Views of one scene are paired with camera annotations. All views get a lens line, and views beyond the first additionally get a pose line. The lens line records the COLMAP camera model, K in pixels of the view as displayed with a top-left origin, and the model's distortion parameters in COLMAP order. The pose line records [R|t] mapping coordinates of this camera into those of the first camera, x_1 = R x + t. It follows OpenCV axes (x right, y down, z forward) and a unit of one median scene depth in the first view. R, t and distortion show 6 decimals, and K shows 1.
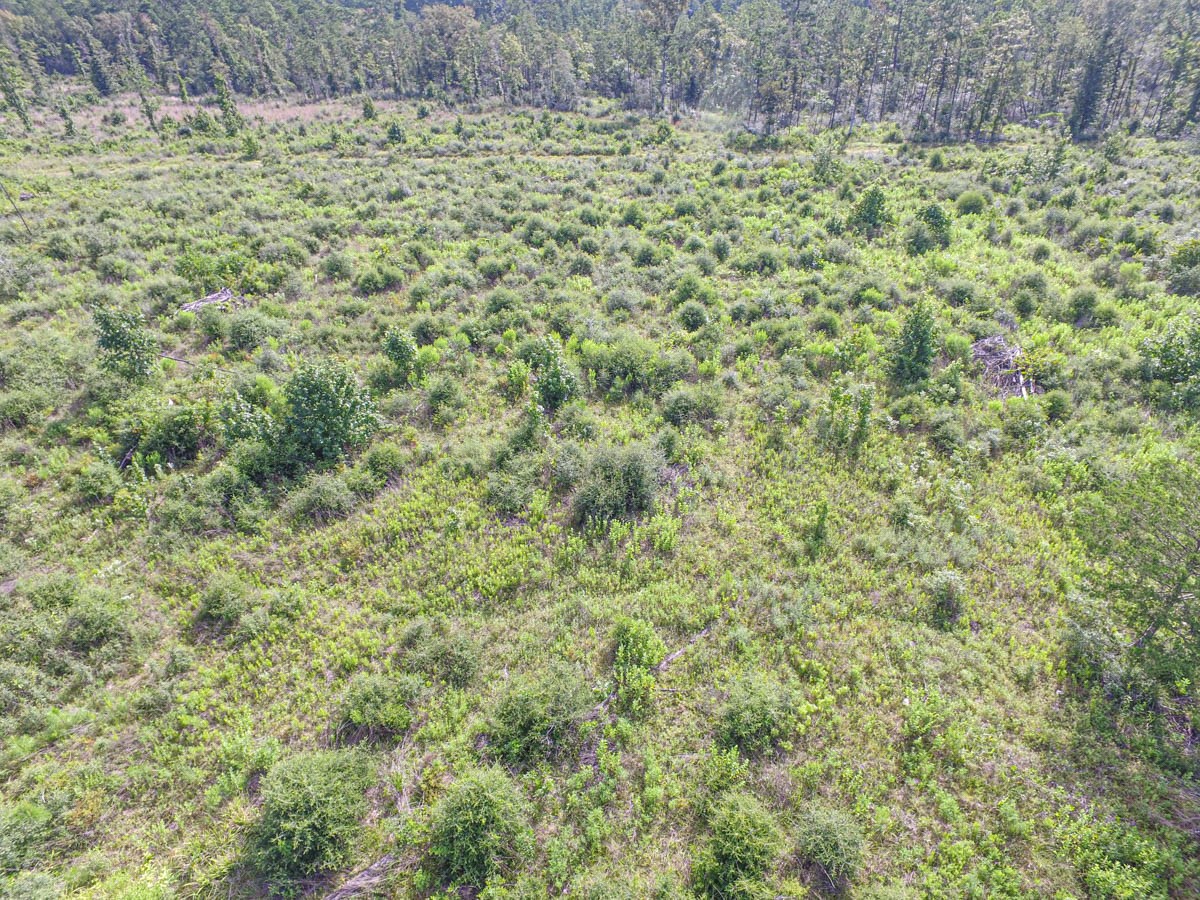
lens RADIAL K [[691.4, 0, 600.0], [0, 691.4, 450.0], [0, 0, 1]] dist [-0.001773, 0.020274]
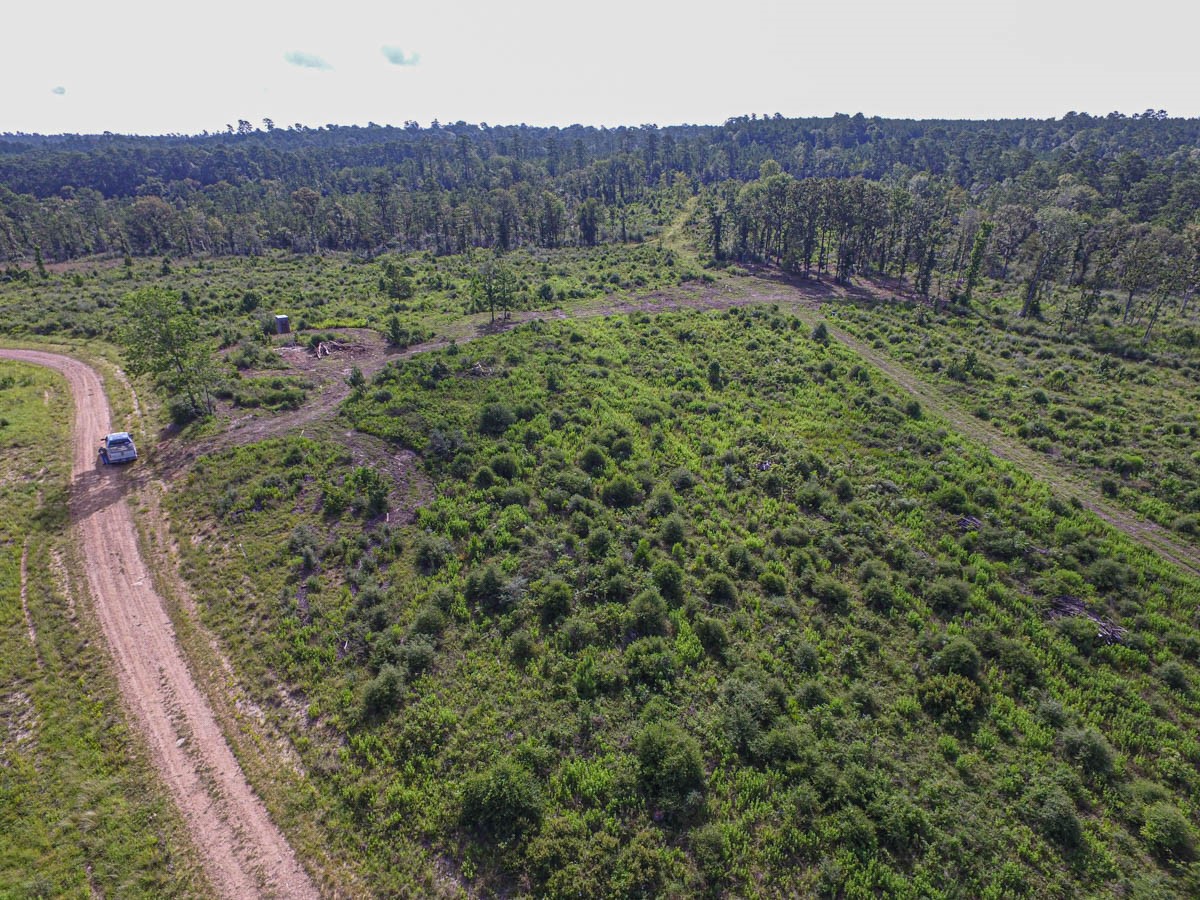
lens RADIAL K [[691.4, 0, 600.0], [0, 691.4, 450.0], [0, 0, 1]] dist [-0.001773, 0.020274]
pose [[0.895429, -0.174948, 0.409390, -0.072599], [0.248187, 0.959569, -0.132782, 0.413209], [-0.369608, 0.220502, 0.902645, -0.764711]]
